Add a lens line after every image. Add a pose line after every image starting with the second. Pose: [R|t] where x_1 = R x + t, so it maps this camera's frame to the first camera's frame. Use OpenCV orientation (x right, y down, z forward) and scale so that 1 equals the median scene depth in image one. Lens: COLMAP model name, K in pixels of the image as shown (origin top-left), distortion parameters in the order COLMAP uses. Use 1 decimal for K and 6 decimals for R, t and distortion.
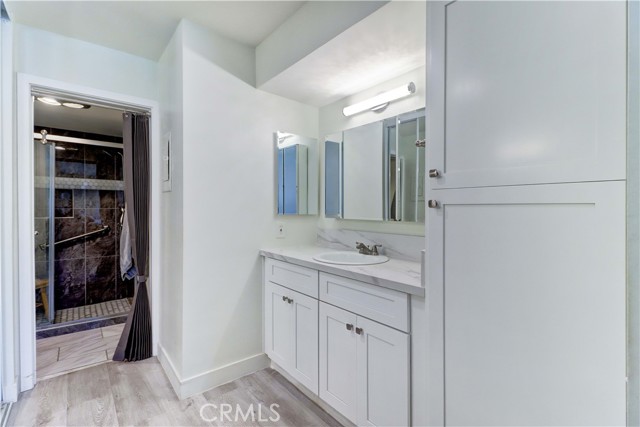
lens RADIAL K [[296.4, 0, 321.0], [0, 296.4, 213.7], [0, 0, 1]] dist [0.017607, -0.011277]
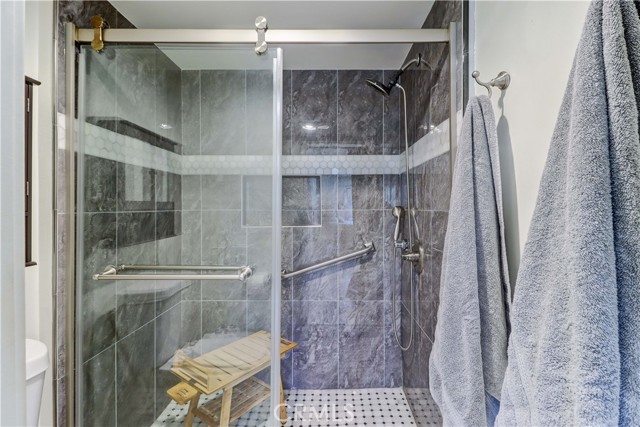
lens RADIAL K [[296.4, 0, 322.6], [0, 296.4, 214.2], [0, 0, 1]] dist [0.017607, -0.011277]
pose [[0.760921, -0.013892, -0.648696, -0.802350], [-0.003664, 0.999663, -0.025706, 0.007047], [0.648835, 0.021937, 0.760613, 0.992660]]
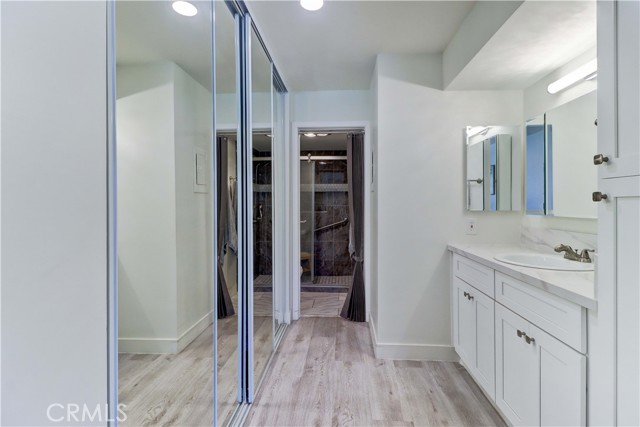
lens RADIAL K [[296.4, 0, 319.5], [0, 296.4, 207.5], [0, 0, 1]] dist [0.017607, -0.011277]
pose [[0.722893, 0.000920, -0.690959, 0.188400], [-0.007739, 0.999947, -0.006765, 0.003951], [0.690916, 0.010238, 0.722862, -0.059550]]
